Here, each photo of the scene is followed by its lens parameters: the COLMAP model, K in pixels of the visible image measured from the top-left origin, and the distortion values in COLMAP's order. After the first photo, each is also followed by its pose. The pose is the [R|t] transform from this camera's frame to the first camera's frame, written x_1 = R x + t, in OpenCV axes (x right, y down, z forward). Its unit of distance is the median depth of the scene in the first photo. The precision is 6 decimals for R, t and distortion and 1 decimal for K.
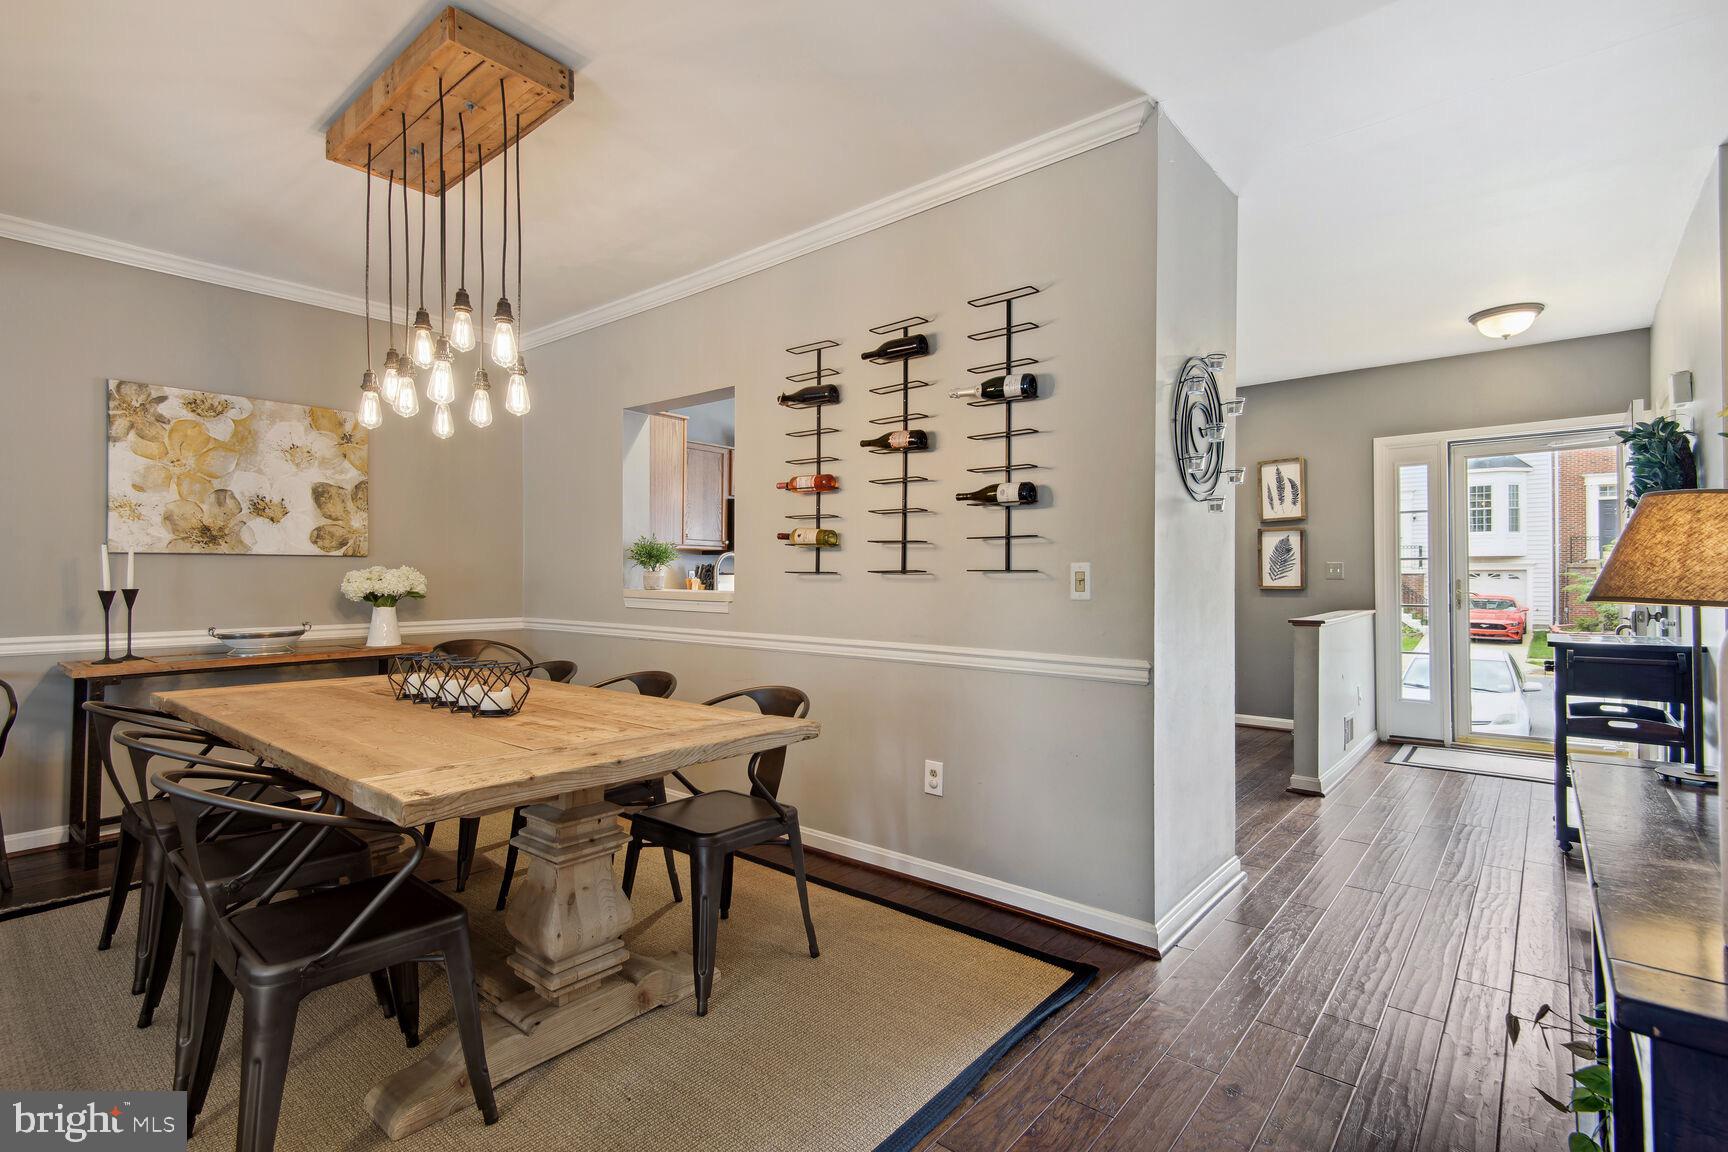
lens RADIAL K [[803.3, 0, 851.9], [0, 803.3, 575.4], [0, 0, 1]] dist [0.023510, -0.010768]
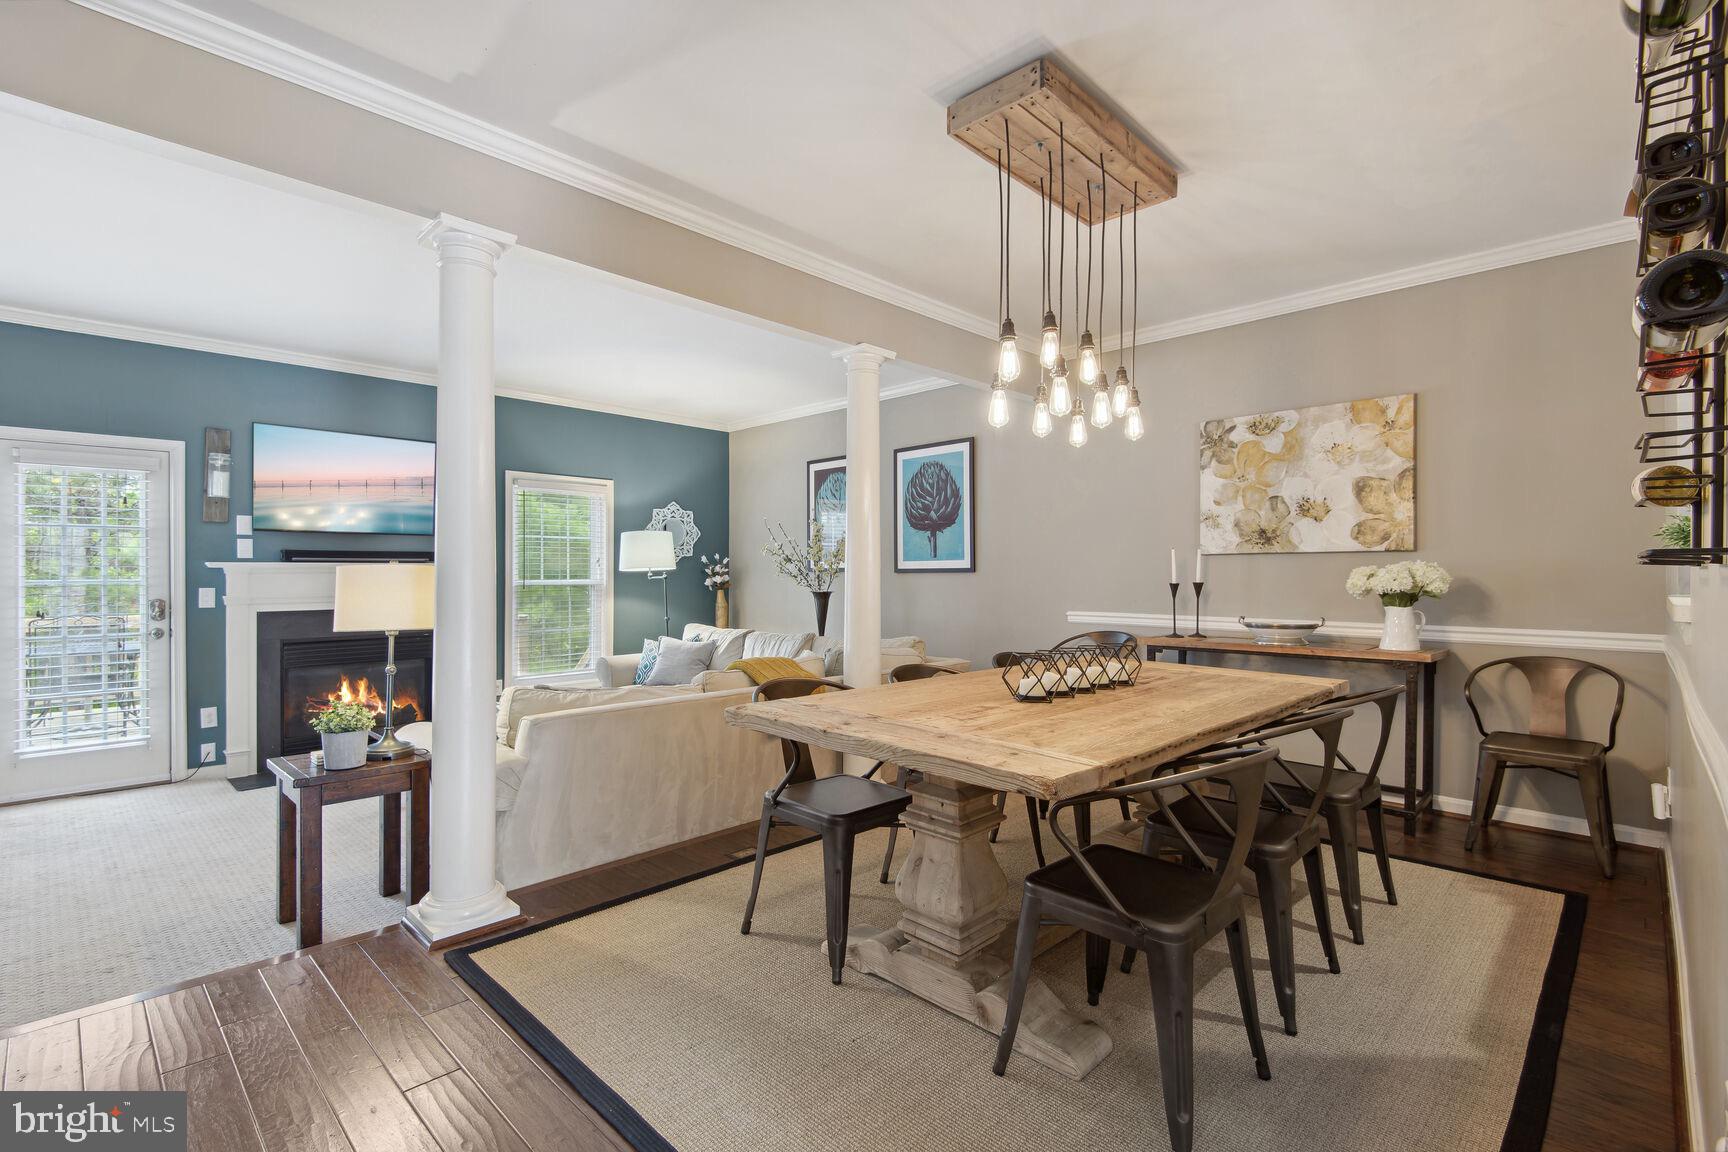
lens RADIAL K [[803.3, 0, 869.1], [0, 803.3, 577.5], [0, 0, 1]] dist [0.023510, -0.010768]
pose [[-0.057632, 0.004559, -0.998327, 0.400131], [0.003237, 0.999985, 0.004379, 0.001171], [0.998333, -0.002980, -0.057646, 0.519325]]
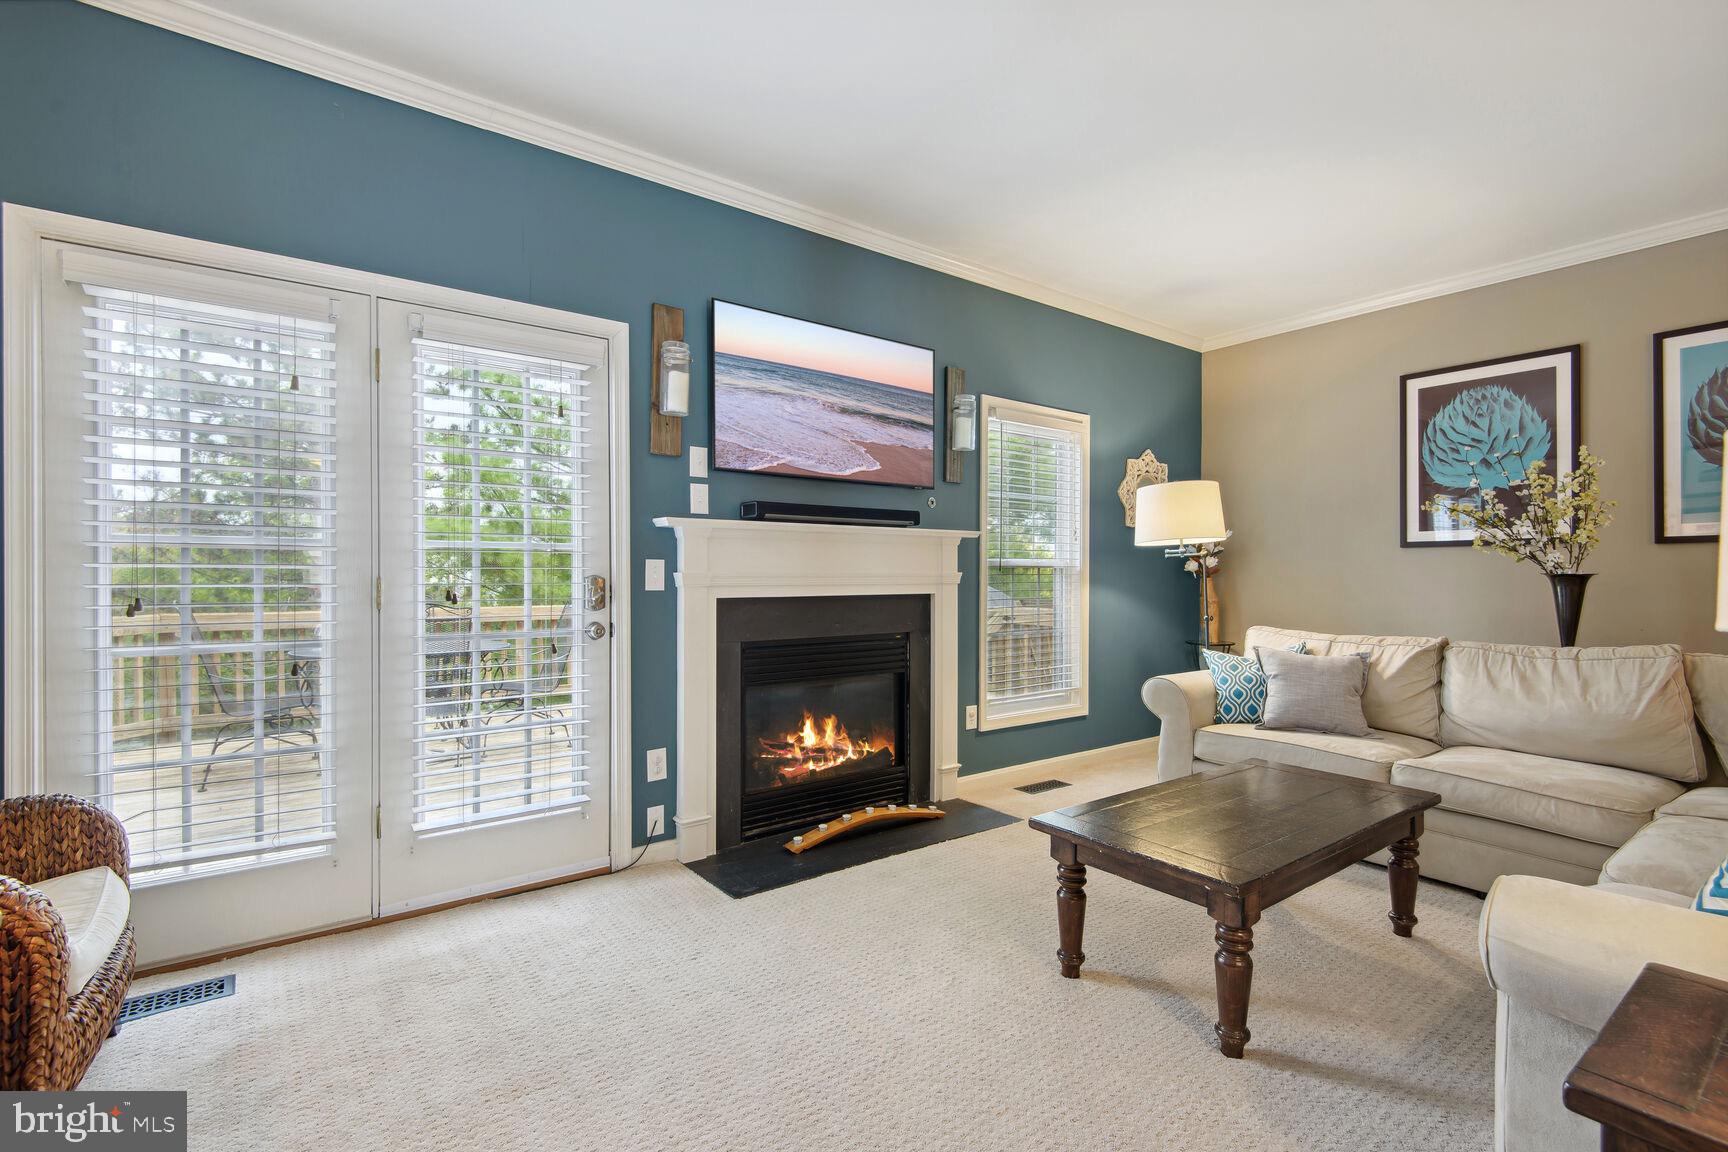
lens RADIAL K [[803.3, 0, 862.0], [0, 803.3, 584.2], [0, 0, 1]] dist [0.023510, -0.010768]
pose [[-0.197199, 0.008177, -0.980329, -0.106645], [0.000545, 0.999966, 0.008232, 0.040446], [0.980363, 0.001089, -0.197197, -0.287191]]
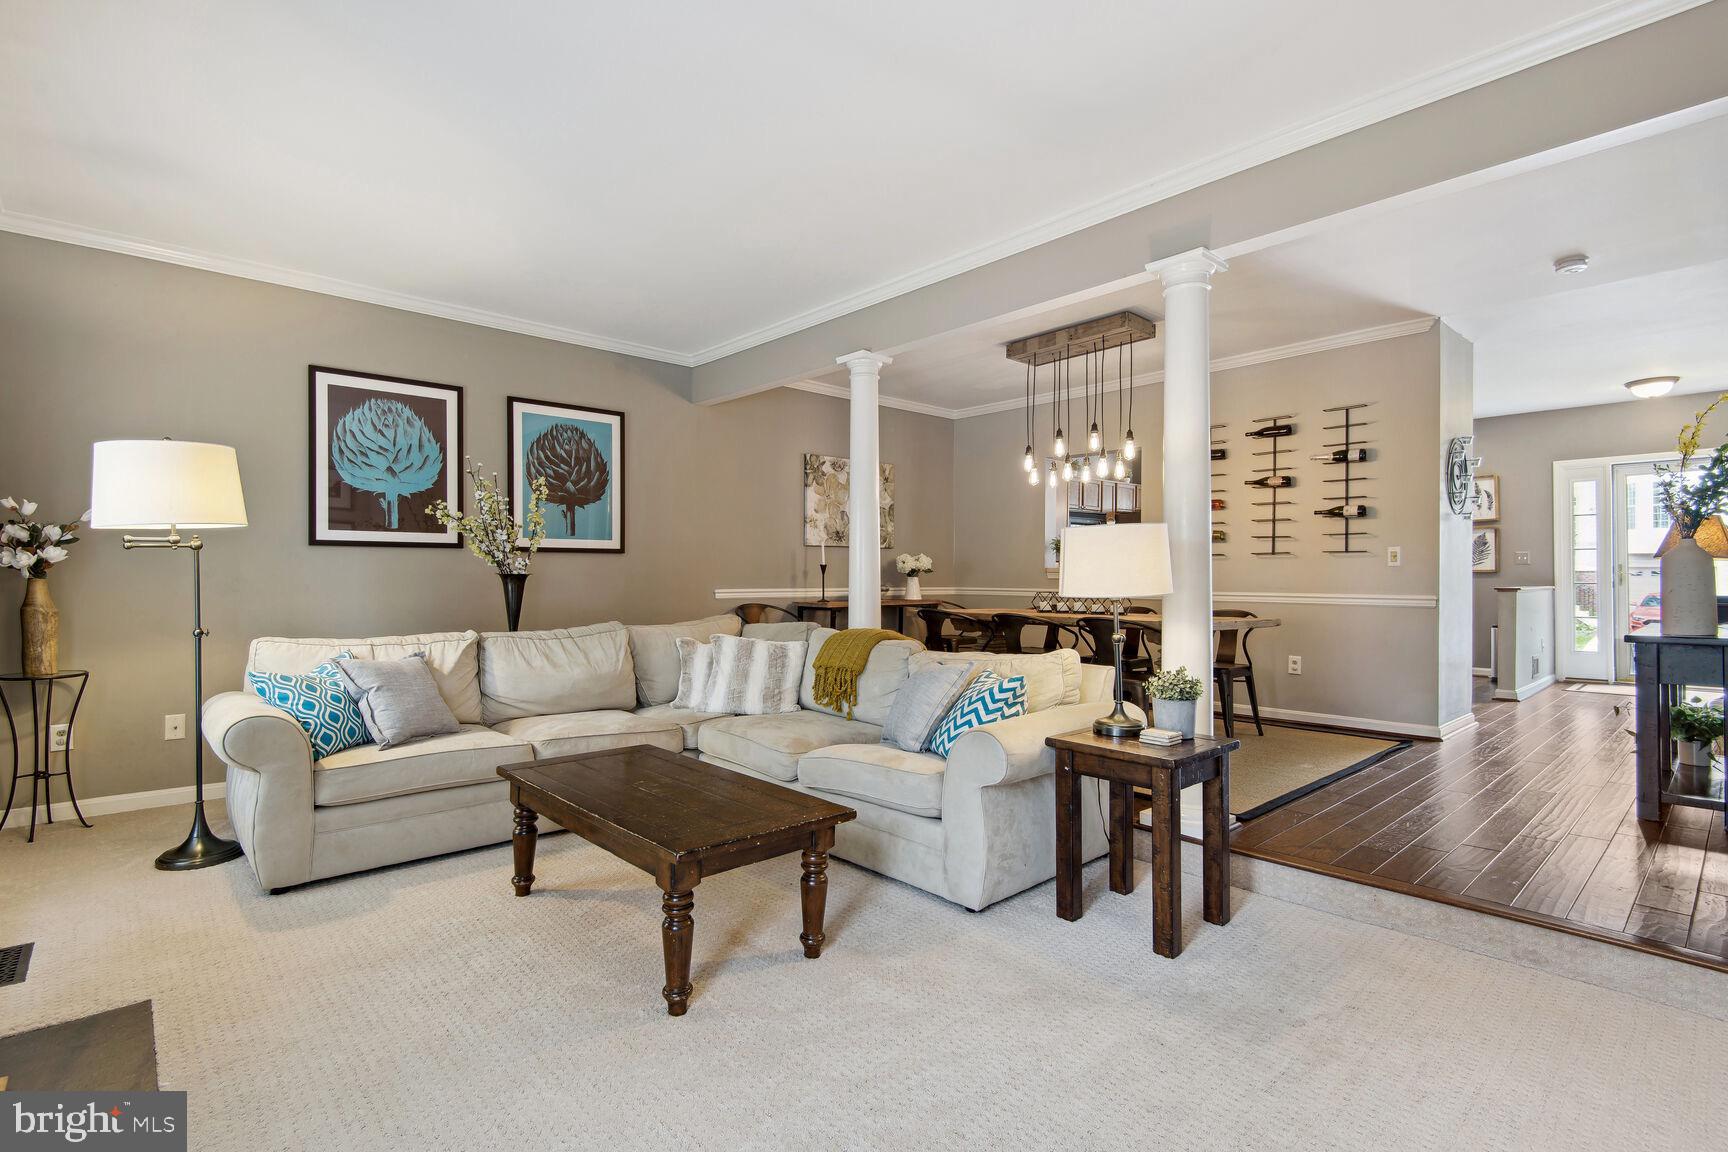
lens RADIAL K [[803.3, 0, 861.8], [0, 803.3, 576.6], [0, 0, 1]] dist [0.023510, -0.010768]
pose [[0.992365, 0.000303, -0.123339, -0.537586], [-0.000270, 1.000000, 0.000284, 0.040189], [0.123339, -0.000249, 0.992365, -0.788932]]
